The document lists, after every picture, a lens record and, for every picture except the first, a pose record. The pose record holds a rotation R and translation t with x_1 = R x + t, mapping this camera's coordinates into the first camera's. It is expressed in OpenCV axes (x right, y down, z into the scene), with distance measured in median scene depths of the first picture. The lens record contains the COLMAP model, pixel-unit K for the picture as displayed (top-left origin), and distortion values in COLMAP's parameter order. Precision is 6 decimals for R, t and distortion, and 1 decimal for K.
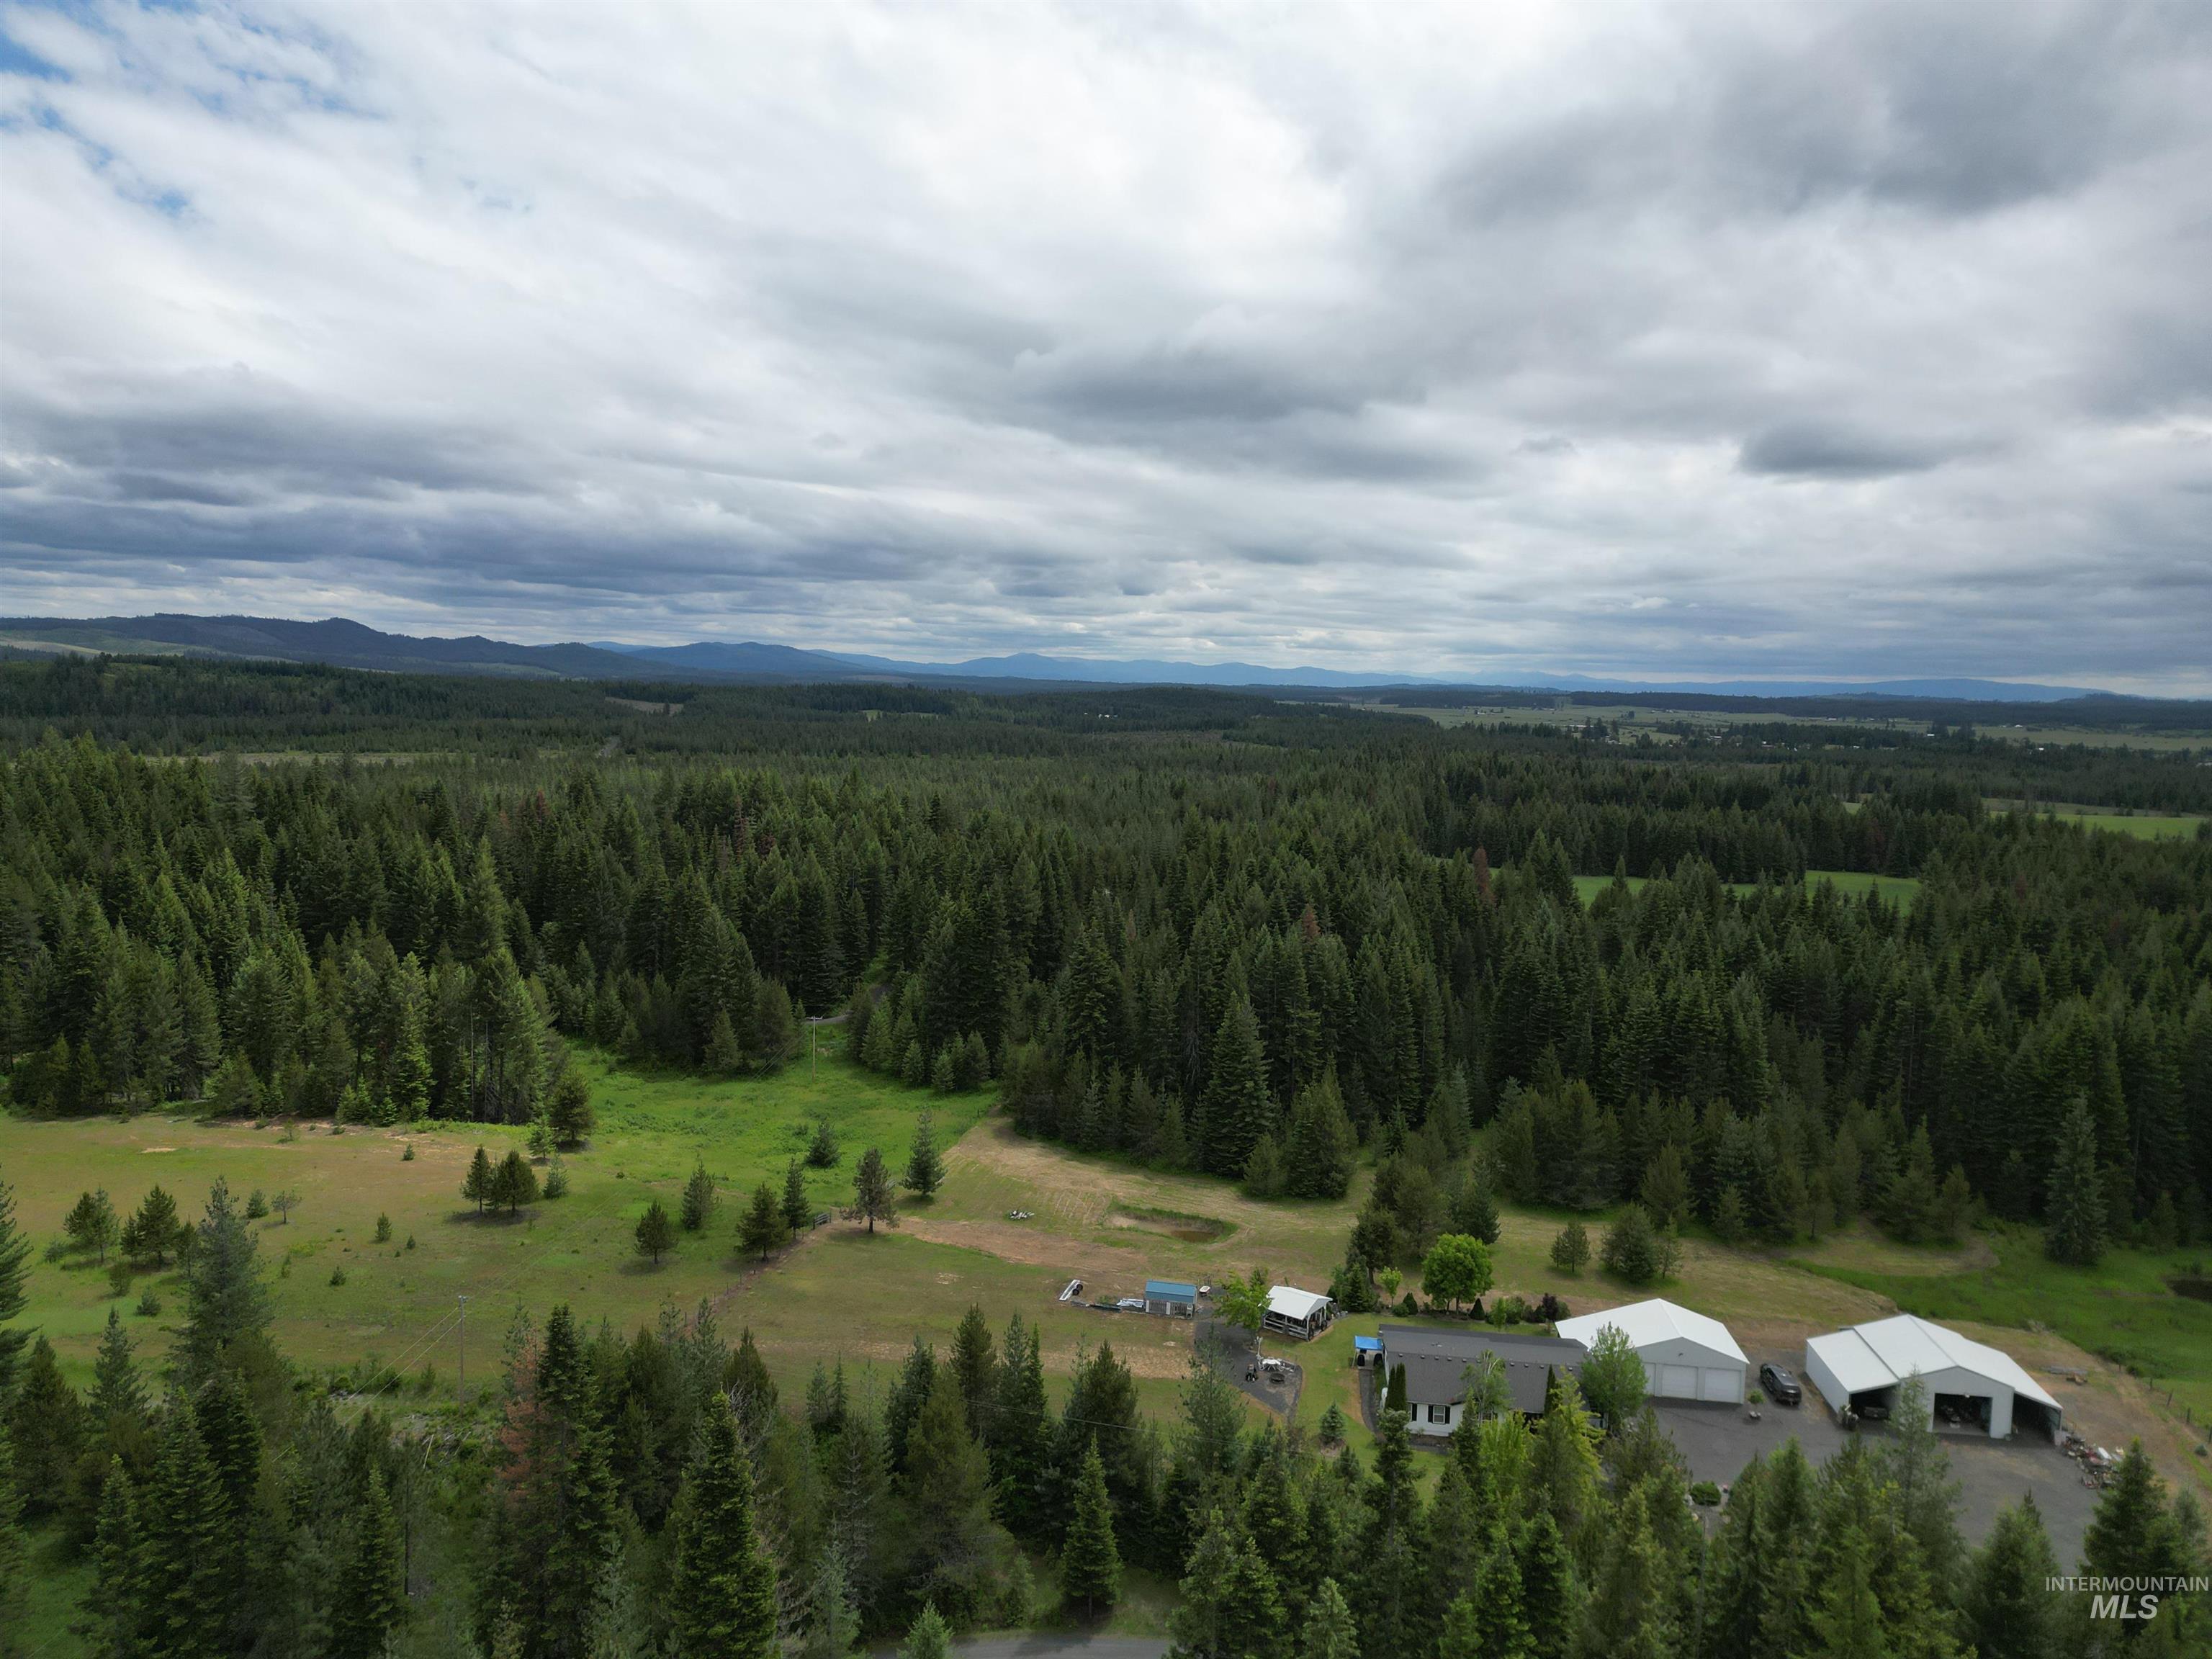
lens RADIAL K [[1532.6, 0, 1106.0], [0, 1532.6, 829.5], [0, 0, 1]] dist [0.085353, -0.087012]
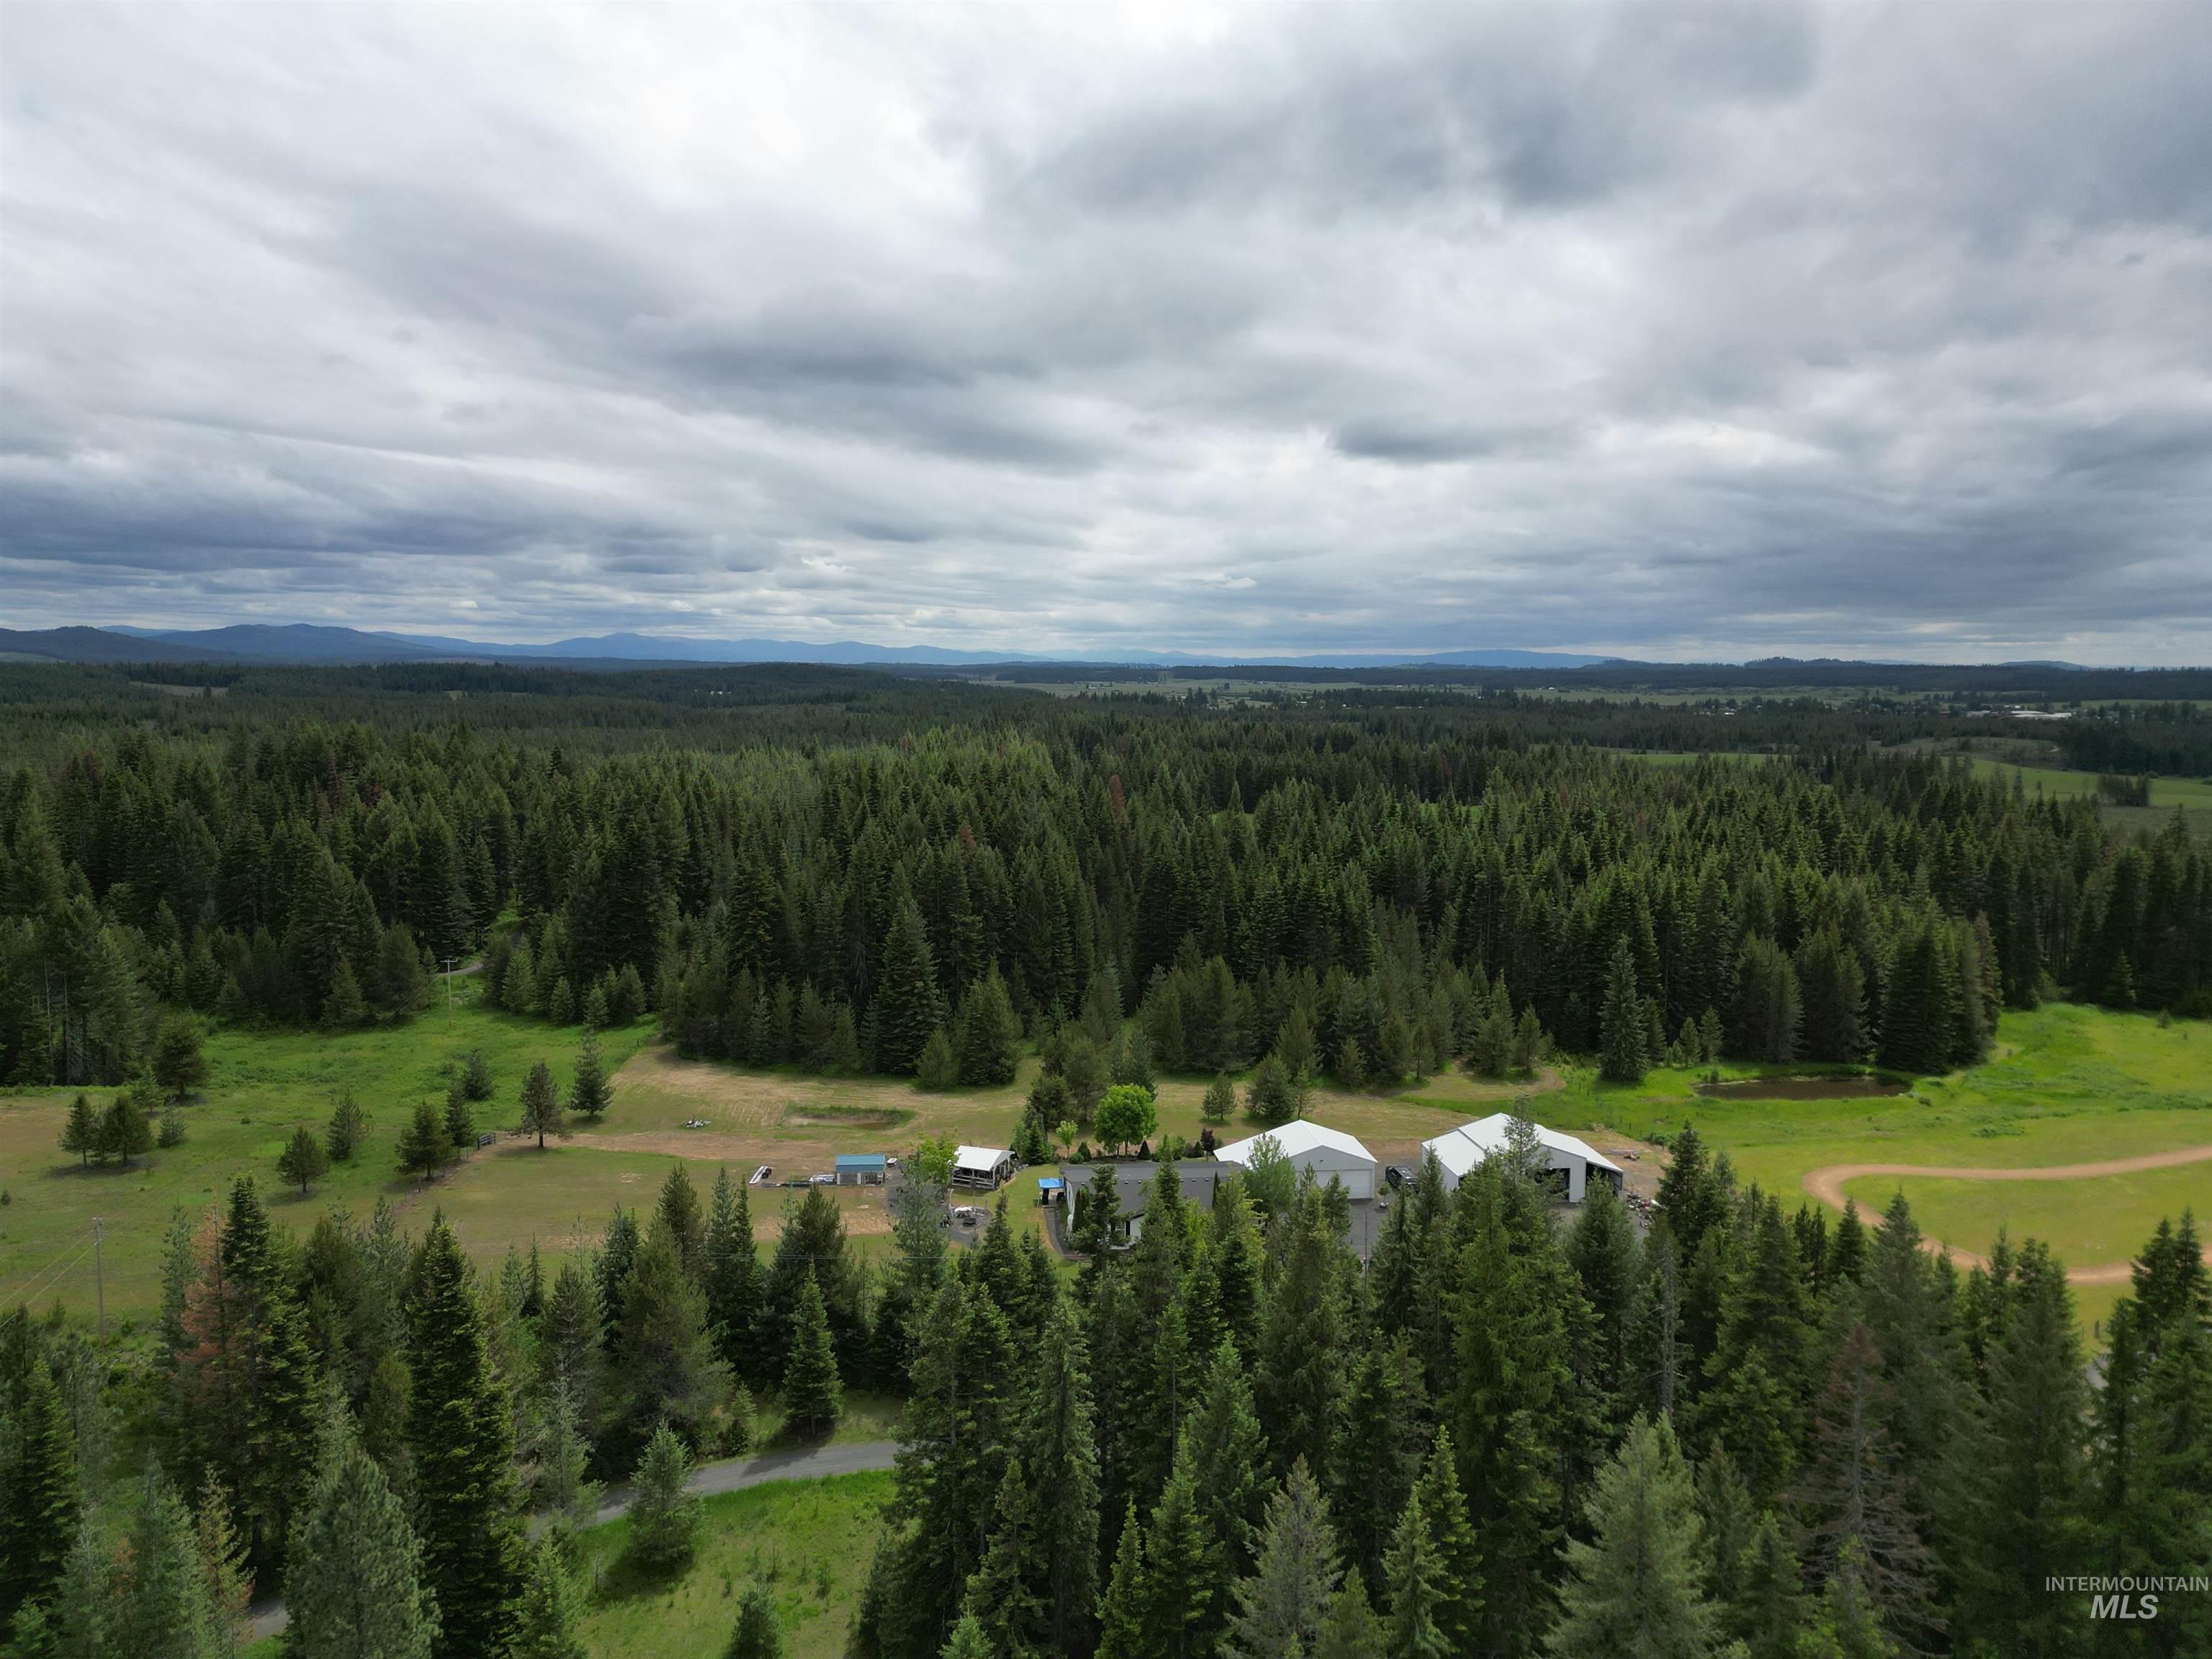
lens RADIAL K [[1528.9, 0, 1106.0], [0, 1528.9, 829.5], [0, 0, 1]] dist [0.090894, -0.086738]
pose [[0.969308, -0.042673, 0.242118, -0.031145], [0.039358, 0.999054, 0.018513, 0.049887], [-0.242679, -0.008415, 0.970070, -0.032315]]
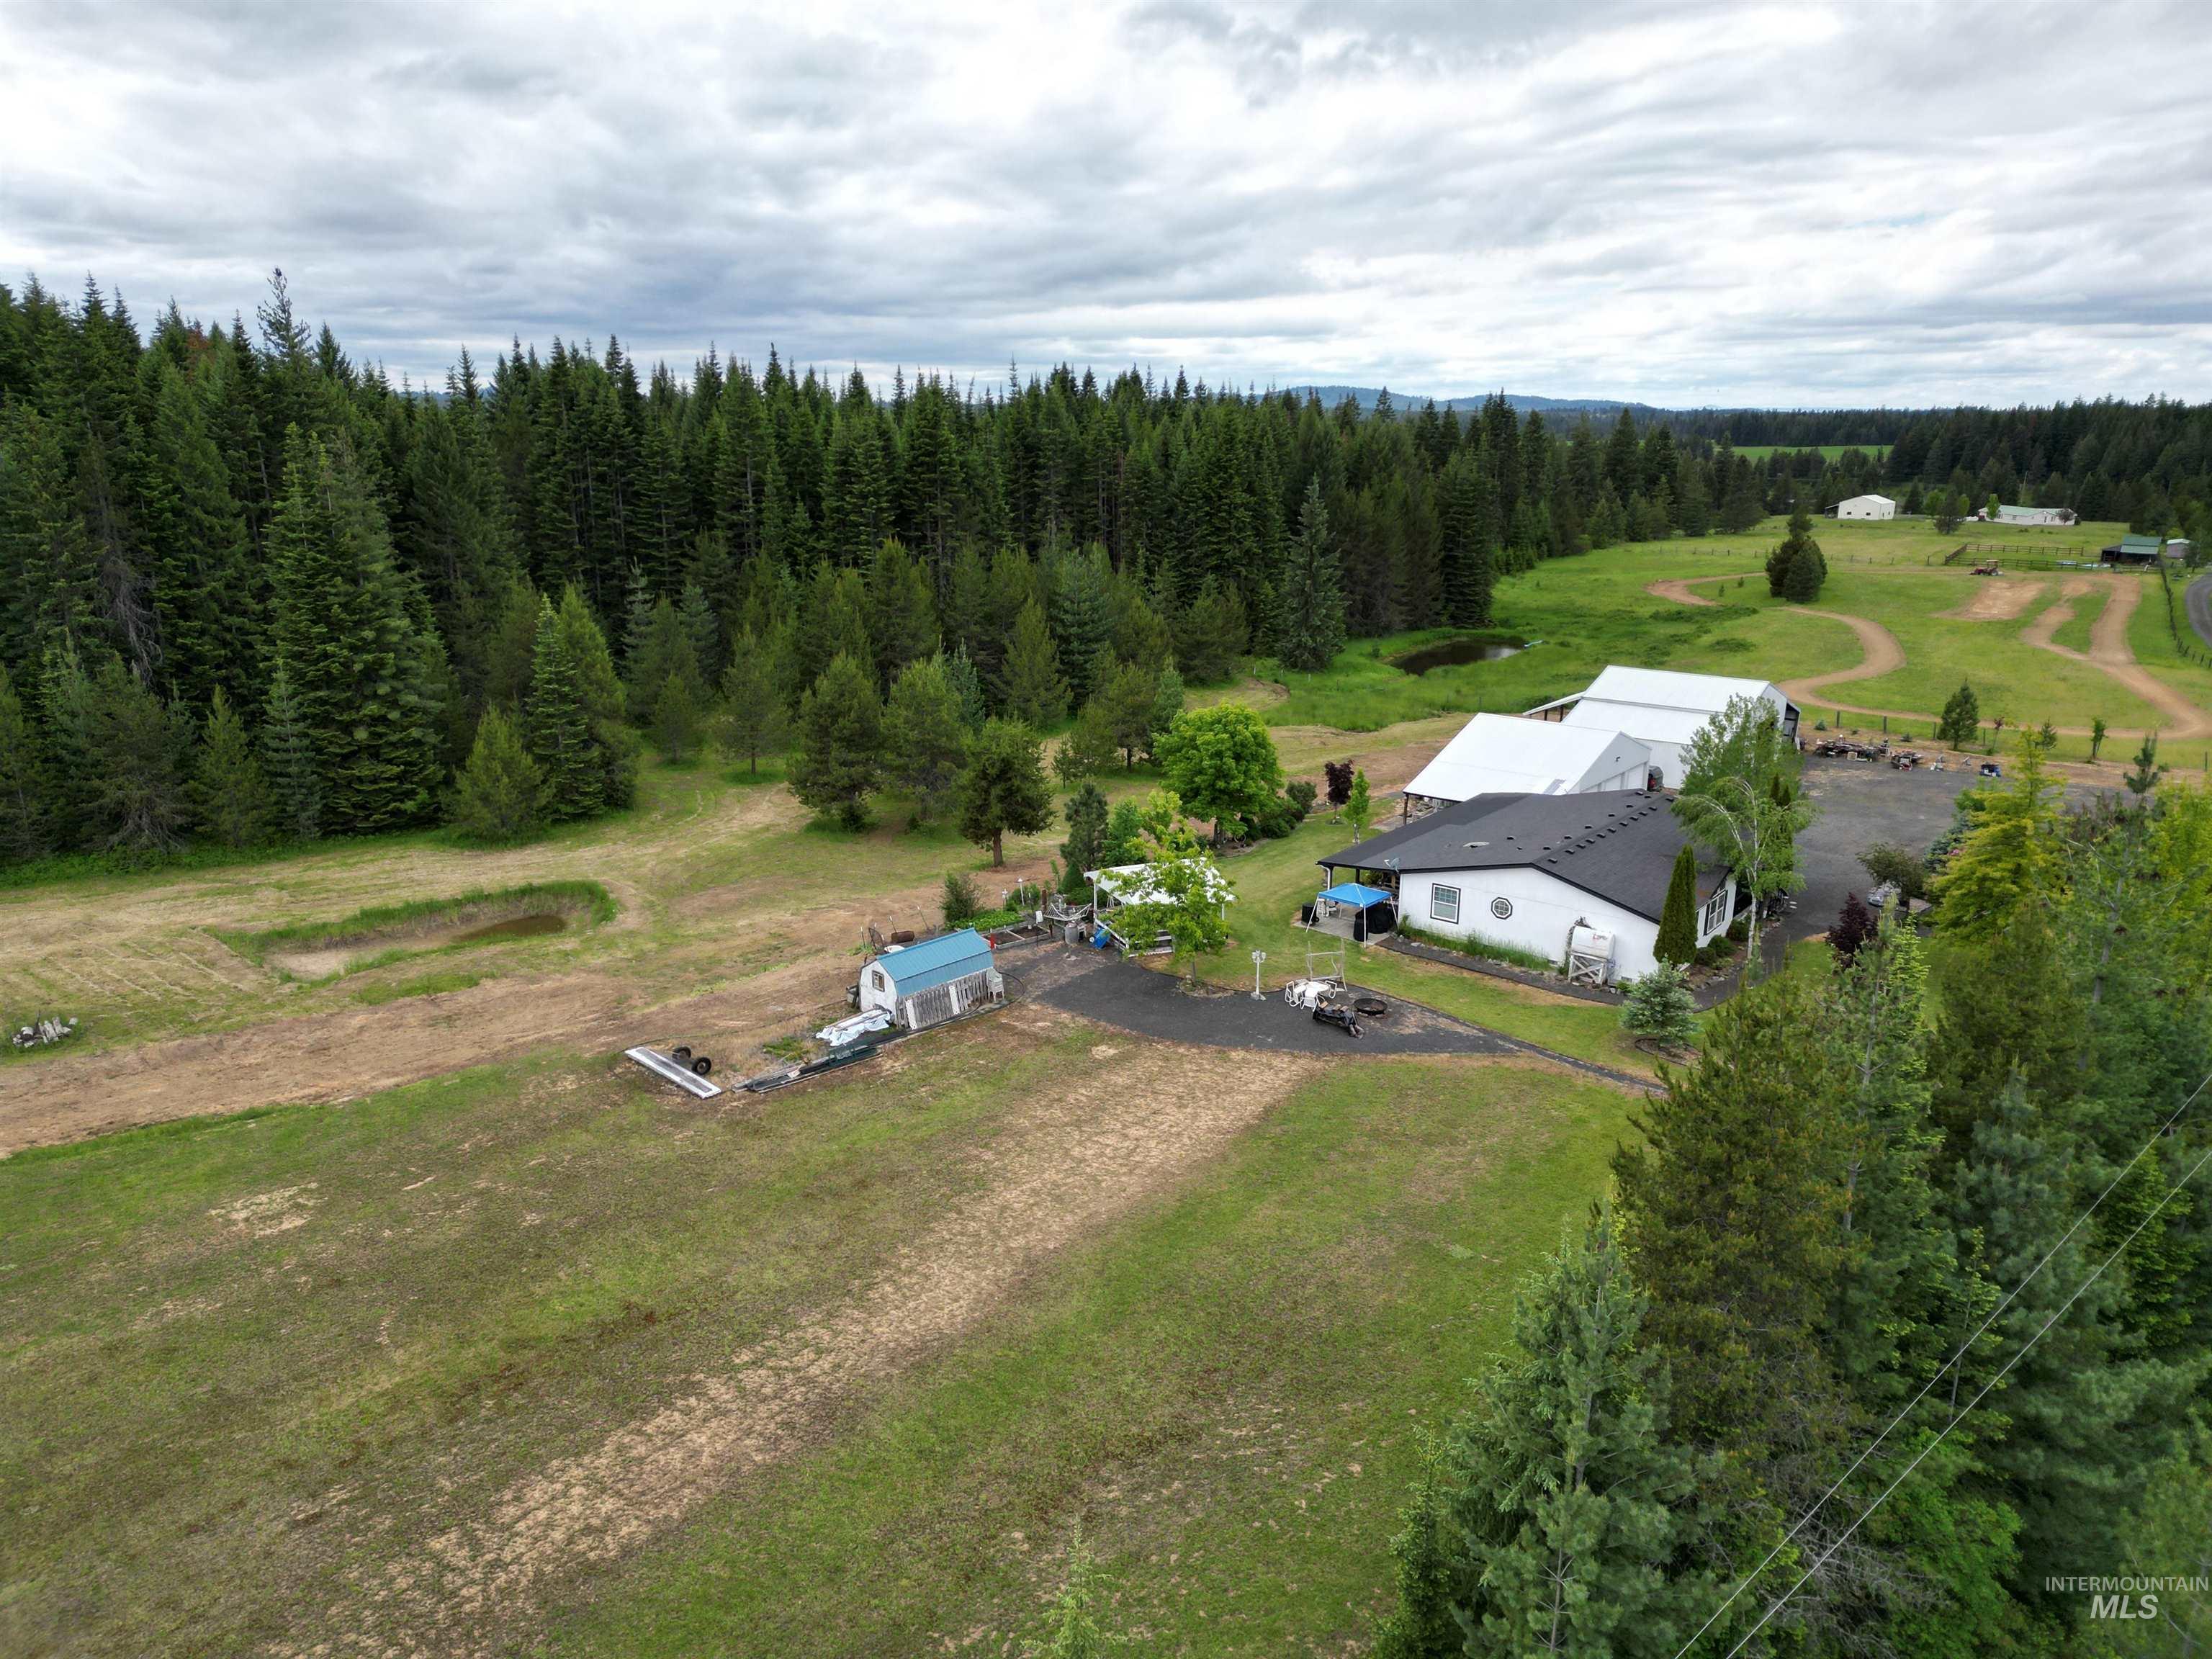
lens RADIAL K [[1507.9, 0, 1106.0], [0, 1507.9, 829.5], [0, 0, 1]] dist [0.073397, 0.000145]
pose [[0.529245, -0.244831, 0.812378, -0.187399], [0.091028, 0.968321, 0.232526, 0.145548], [-0.843572, -0.049114, 0.534765, 0.606438]]
